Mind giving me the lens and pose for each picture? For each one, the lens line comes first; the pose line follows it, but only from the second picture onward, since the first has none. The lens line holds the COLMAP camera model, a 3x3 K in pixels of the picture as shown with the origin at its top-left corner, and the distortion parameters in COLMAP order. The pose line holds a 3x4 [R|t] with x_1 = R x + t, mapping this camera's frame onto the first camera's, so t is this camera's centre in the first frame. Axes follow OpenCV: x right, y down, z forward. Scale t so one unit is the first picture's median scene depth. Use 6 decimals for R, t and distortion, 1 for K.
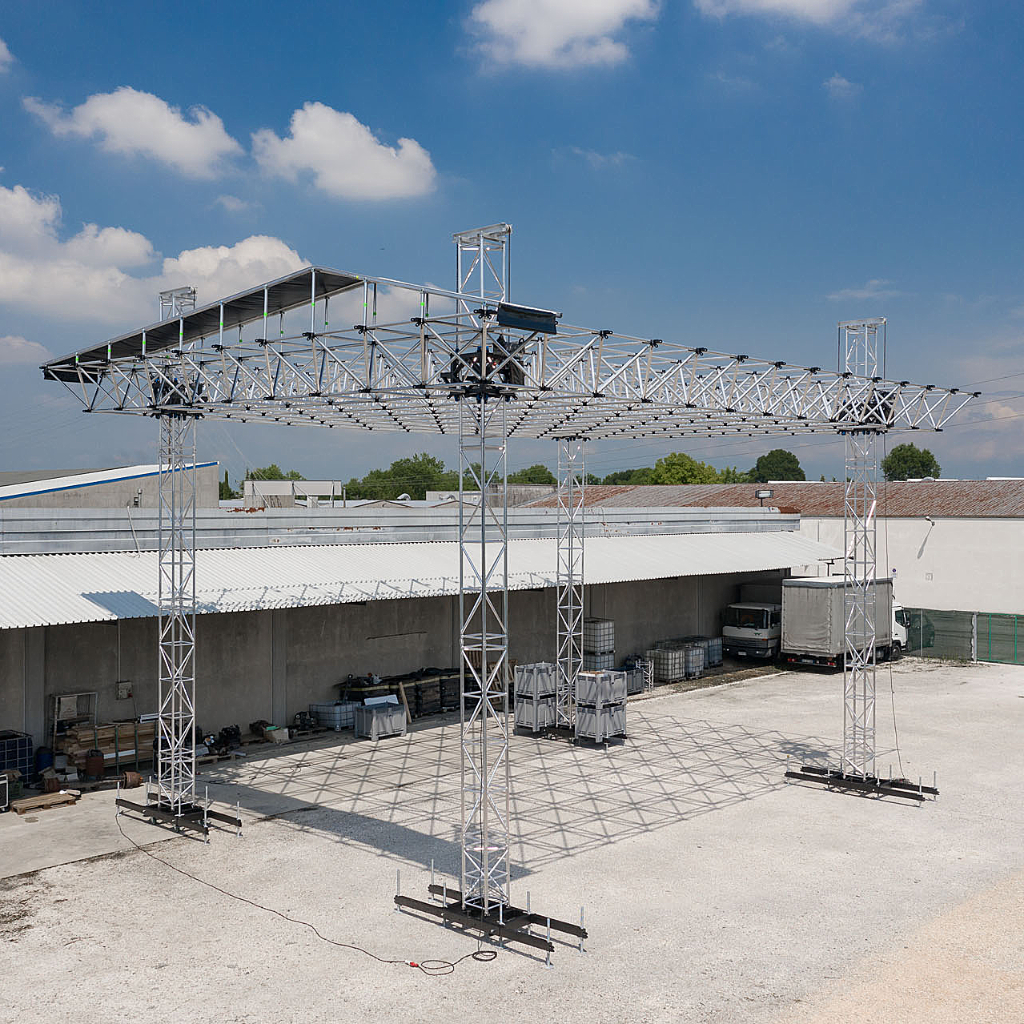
lens RADIAL K [[1164.0, 0, 502.9], [0, 1164.0, 510.3], [0, 0, 1]] dist [-0.004553, -0.000782]
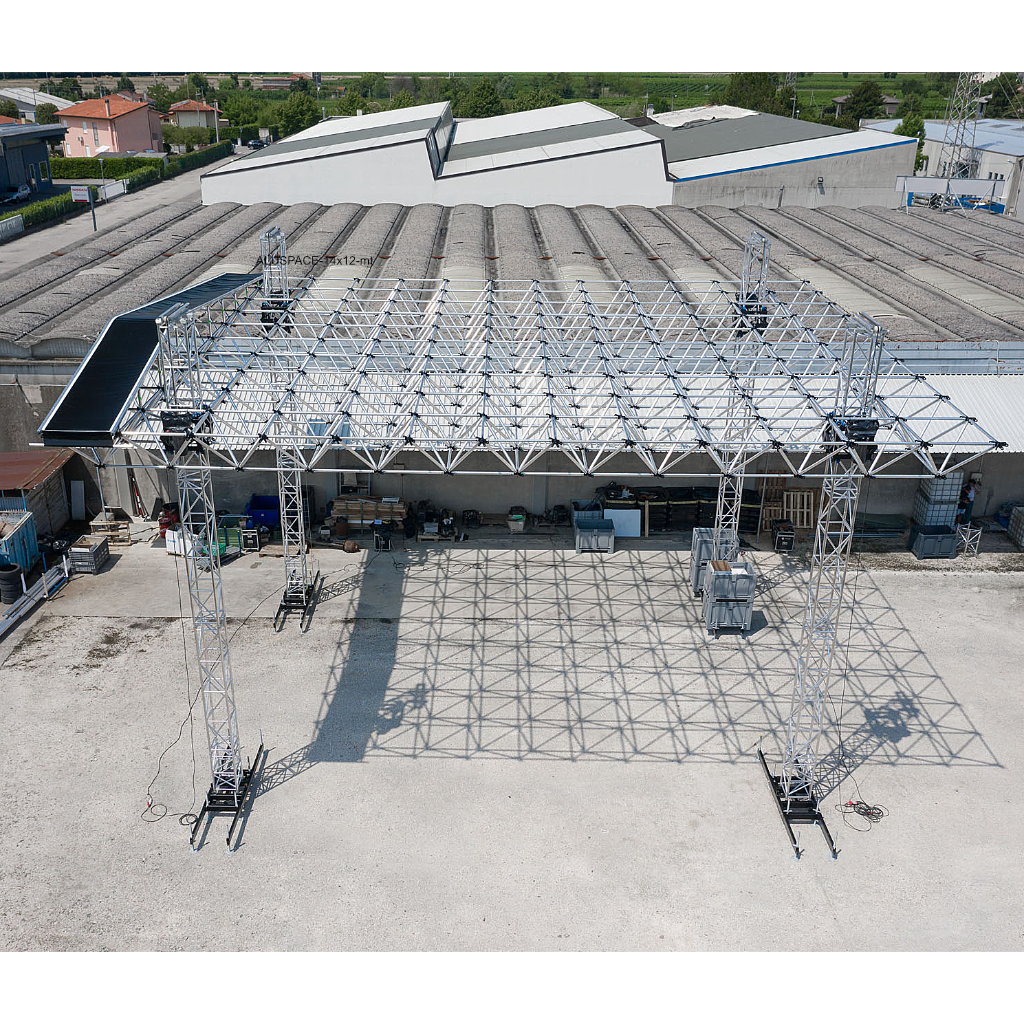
lens RADIAL K [[1028.4, 0, 512.0], [0, 1028.4, 512.0], [0, 0, 1]] dist [-0.016143, -0.011791]
pose [[0.694186, 0.292214, -0.657812, 0.463264], [-0.015059, 0.919583, 0.392607, -0.221344], [0.719638, -0.262636, 0.642762, 0.271507]]
